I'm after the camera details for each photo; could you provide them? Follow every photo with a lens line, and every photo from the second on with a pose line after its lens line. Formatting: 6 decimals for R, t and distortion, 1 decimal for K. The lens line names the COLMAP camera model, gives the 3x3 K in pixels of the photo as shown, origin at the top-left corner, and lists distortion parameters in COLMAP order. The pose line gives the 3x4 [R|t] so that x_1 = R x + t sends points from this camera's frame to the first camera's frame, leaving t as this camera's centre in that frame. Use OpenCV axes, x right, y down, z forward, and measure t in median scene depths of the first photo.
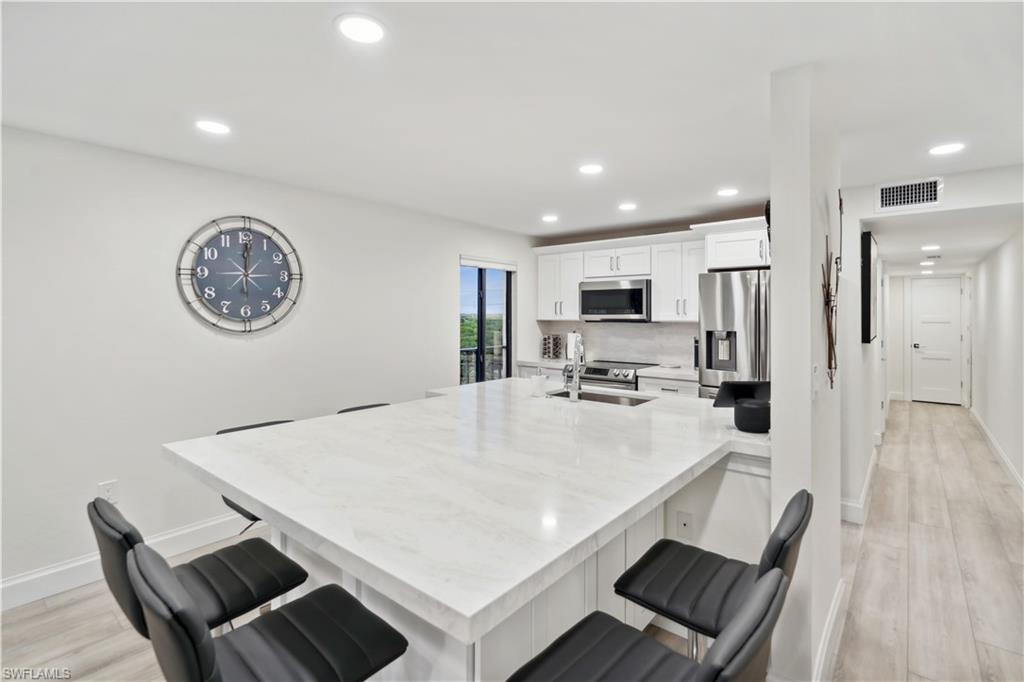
lens RADIAL K [[486.3, 0, 513.6], [0, 486.3, 308.5], [0, 0, 1]] dist [-0.038160, 0.016061]
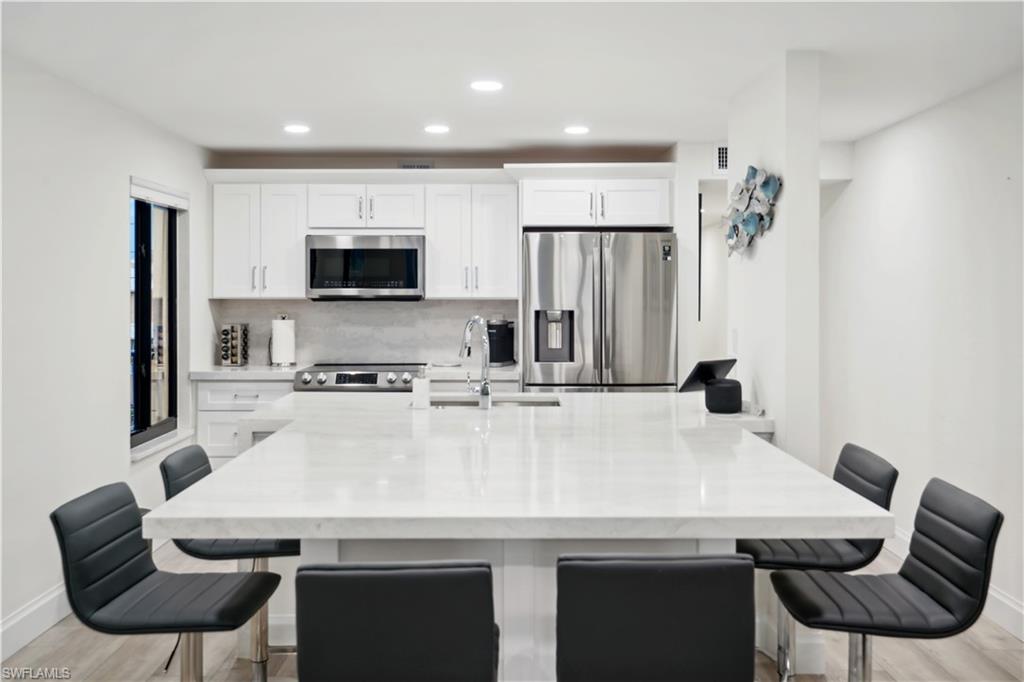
lens RADIAL K [[915.2, 0, 529.7], [0, 915.2, 292.2], [0, 0, 1]] dist [-0.019354, -0.016088]
pose [[0.757733, -0.002907, 0.652558, -0.451542], [-0.008153, 0.999870, 0.013921, -0.001412], [-0.652514, -0.015869, 0.757611, -0.048298]]
